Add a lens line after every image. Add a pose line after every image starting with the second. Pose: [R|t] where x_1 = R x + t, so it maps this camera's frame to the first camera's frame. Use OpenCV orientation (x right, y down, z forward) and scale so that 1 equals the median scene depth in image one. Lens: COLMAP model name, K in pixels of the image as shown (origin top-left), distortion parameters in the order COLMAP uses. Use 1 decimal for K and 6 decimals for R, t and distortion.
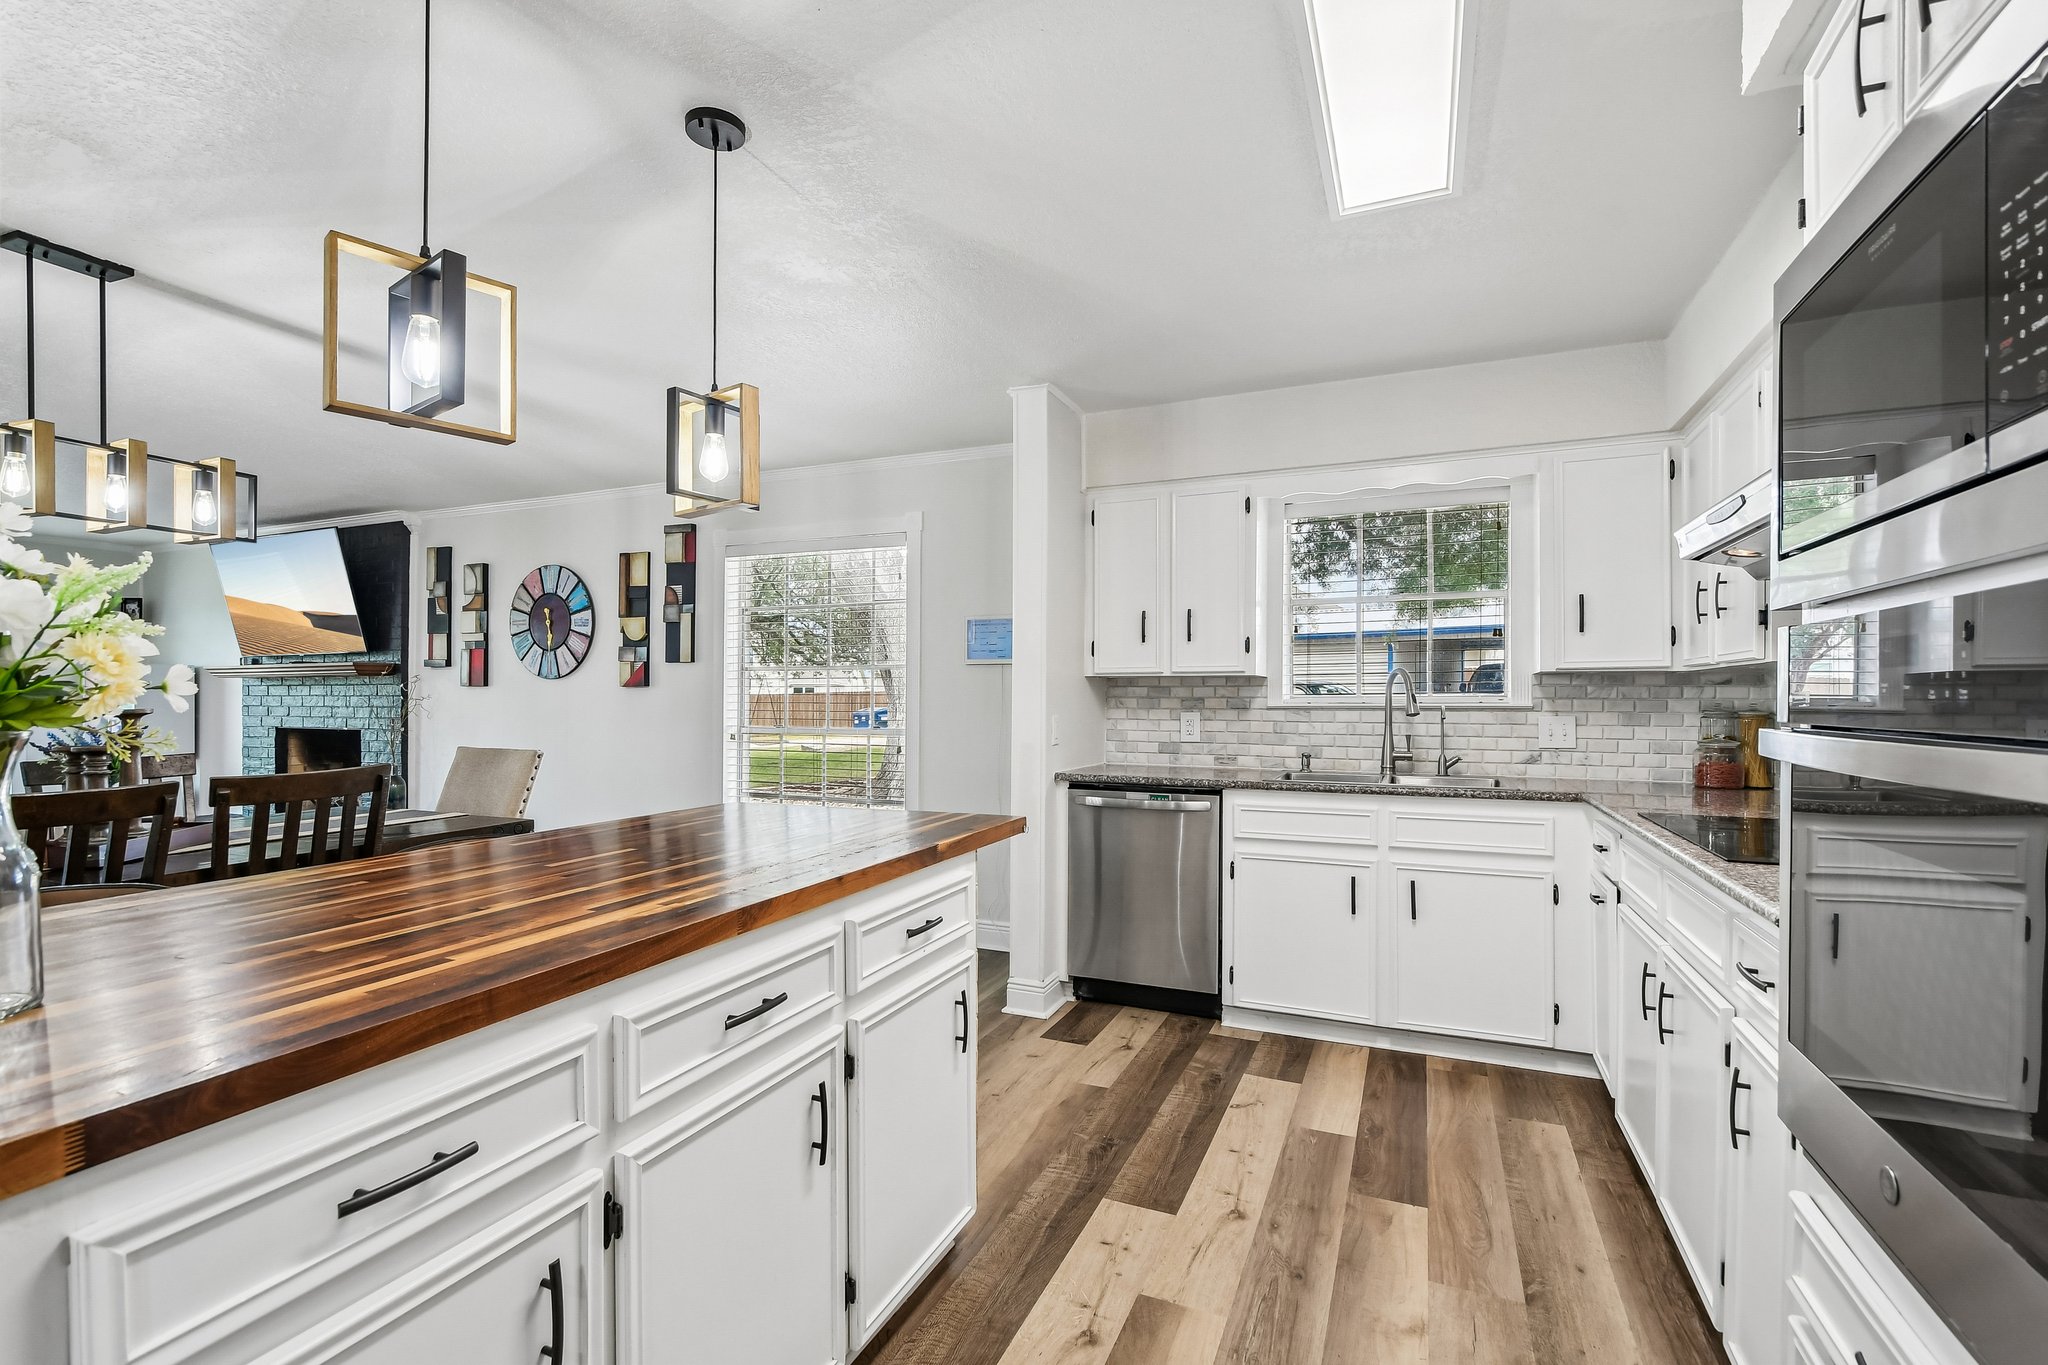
lens RADIAL K [[923.8, 0, 996.5], [0, 923.8, 705.2], [0, 0, 1]] dist [0.000421, -0.003929]
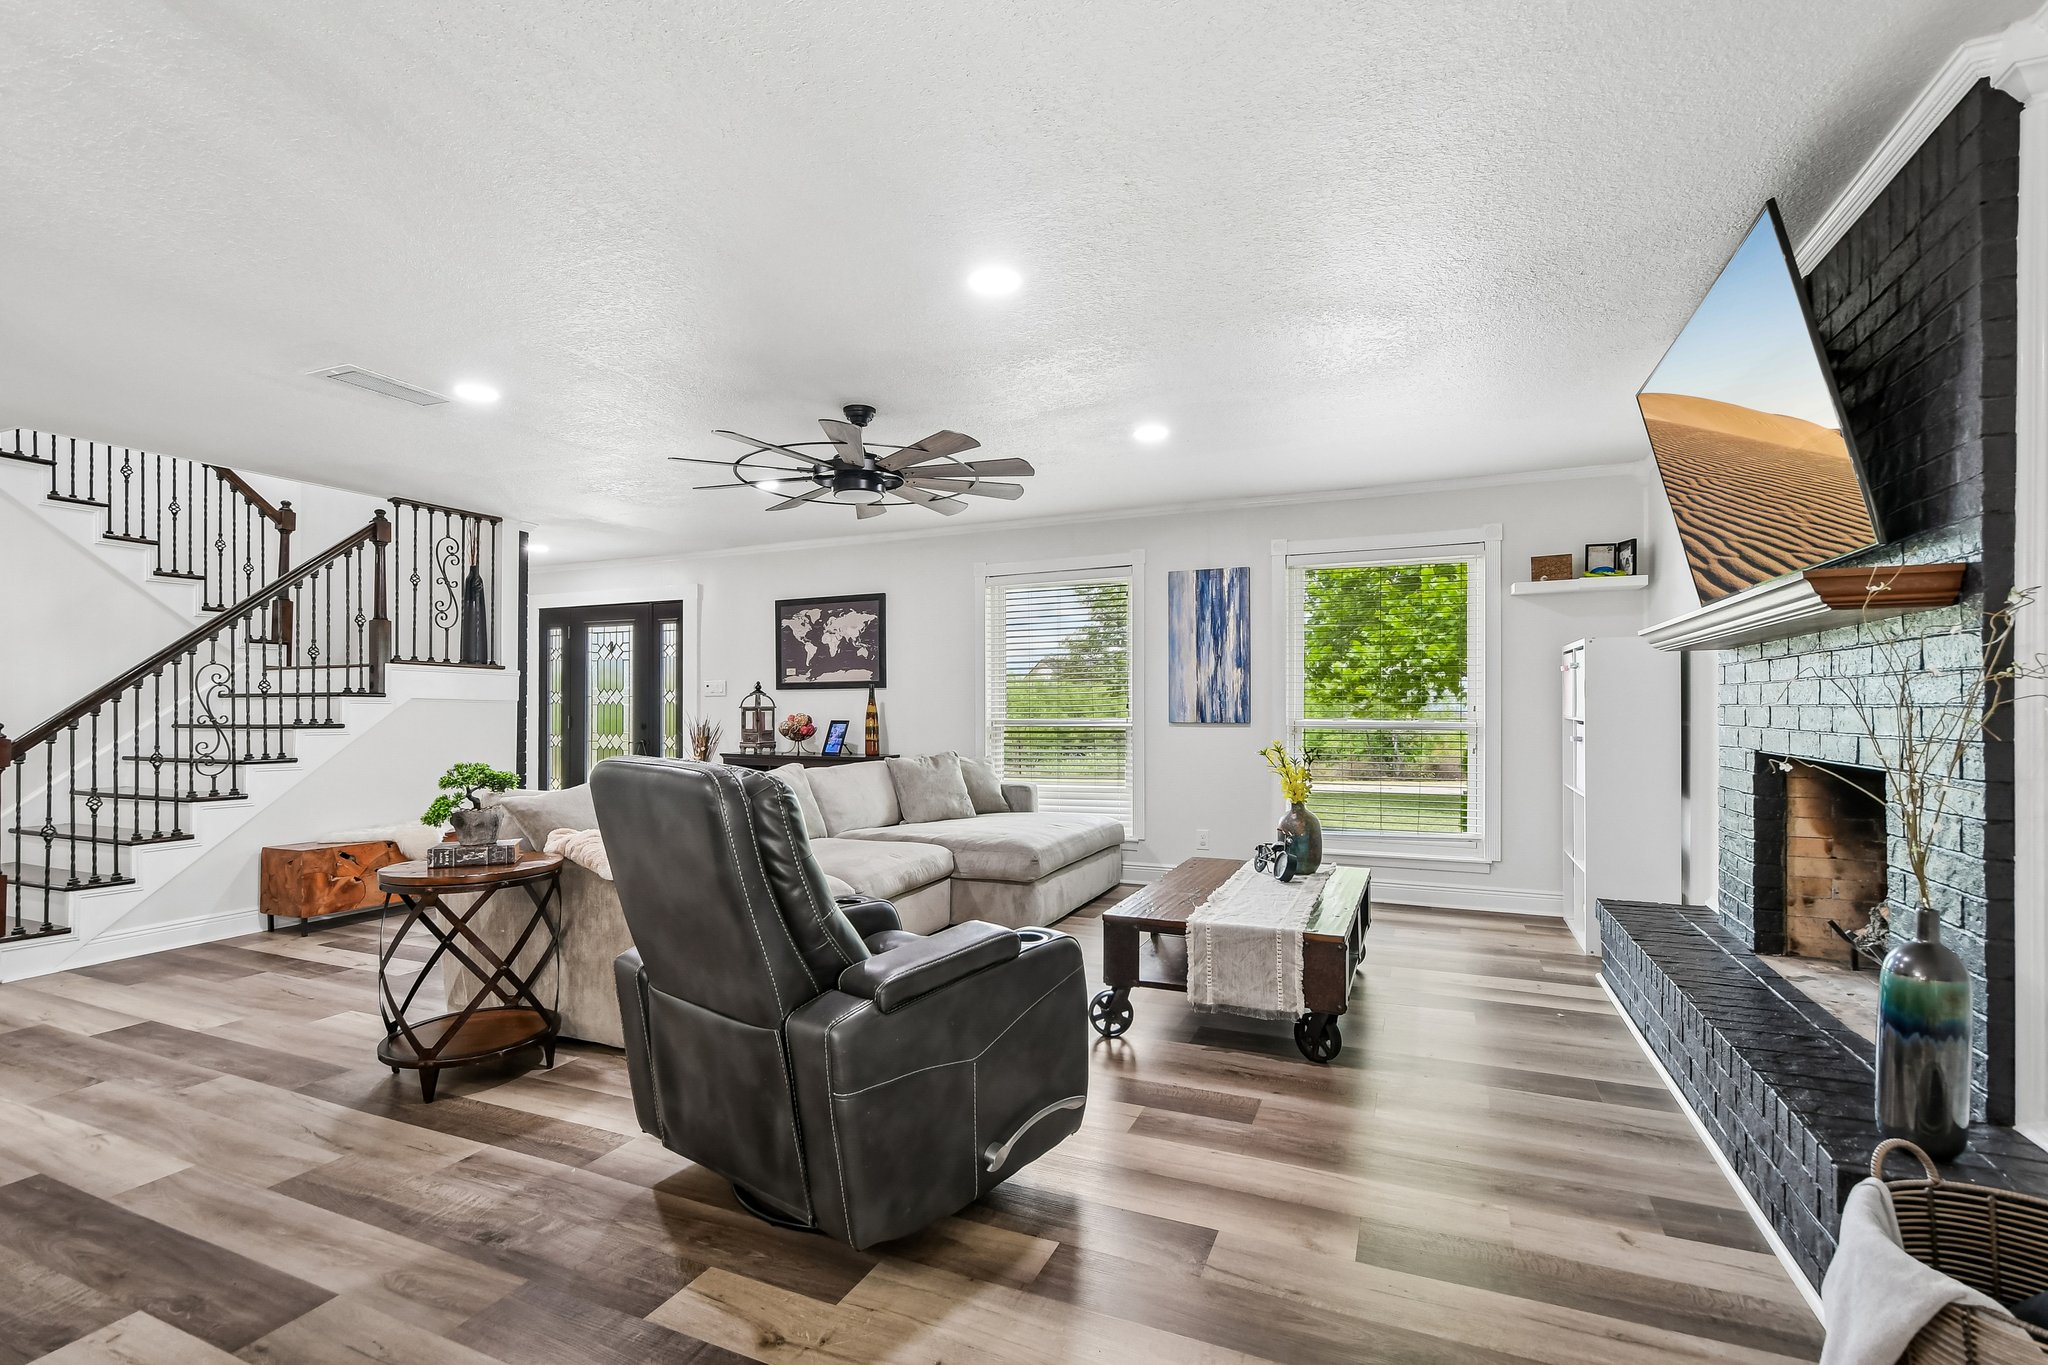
lens RADIAL K [[923.8, 0, 1016.9], [0, 923.8, 687.0], [0, 0, 1]] dist [0.000421, -0.003929]
pose [[0.014582, -0.022936, -0.999631, -0.765638], [-0.006565, 0.999713, -0.023034, 0.011340], [0.999872, 0.006898, 0.014427, 1.487509]]
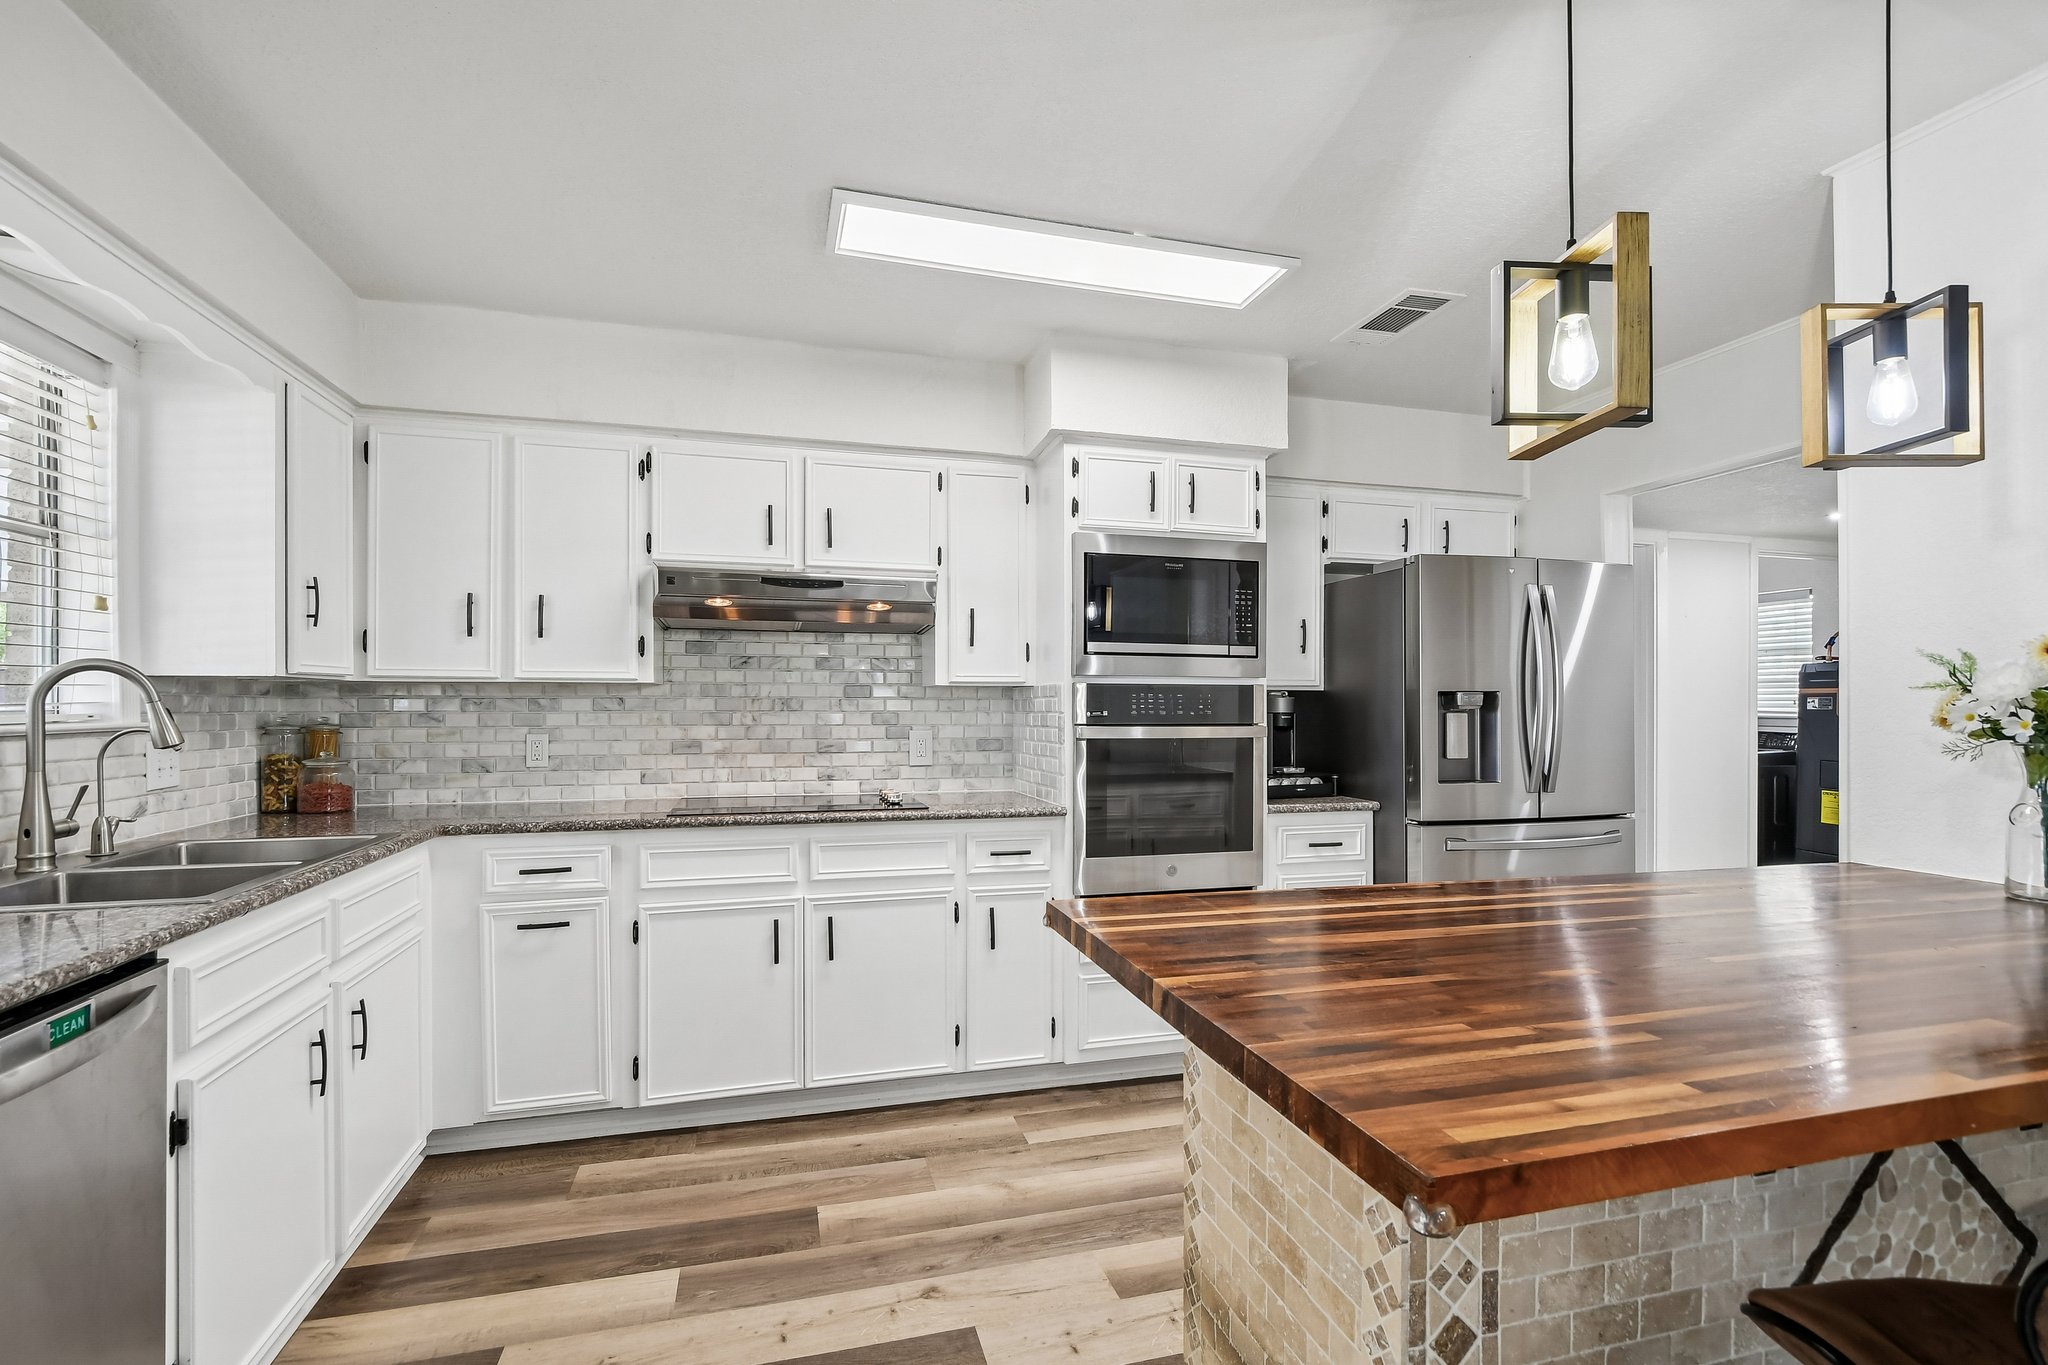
lens RADIAL K [[923.8, 0, 1031.5], [0, 923.8, 703.8], [0, 0, 1]] dist [0.000421, -0.003929]
pose [[-0.655588, -0.003514, 0.755111, -0.365207], [0.000088, 0.999989, 0.004730, -0.020872], [-0.755119, 0.003167, -0.655580, 1.147754]]
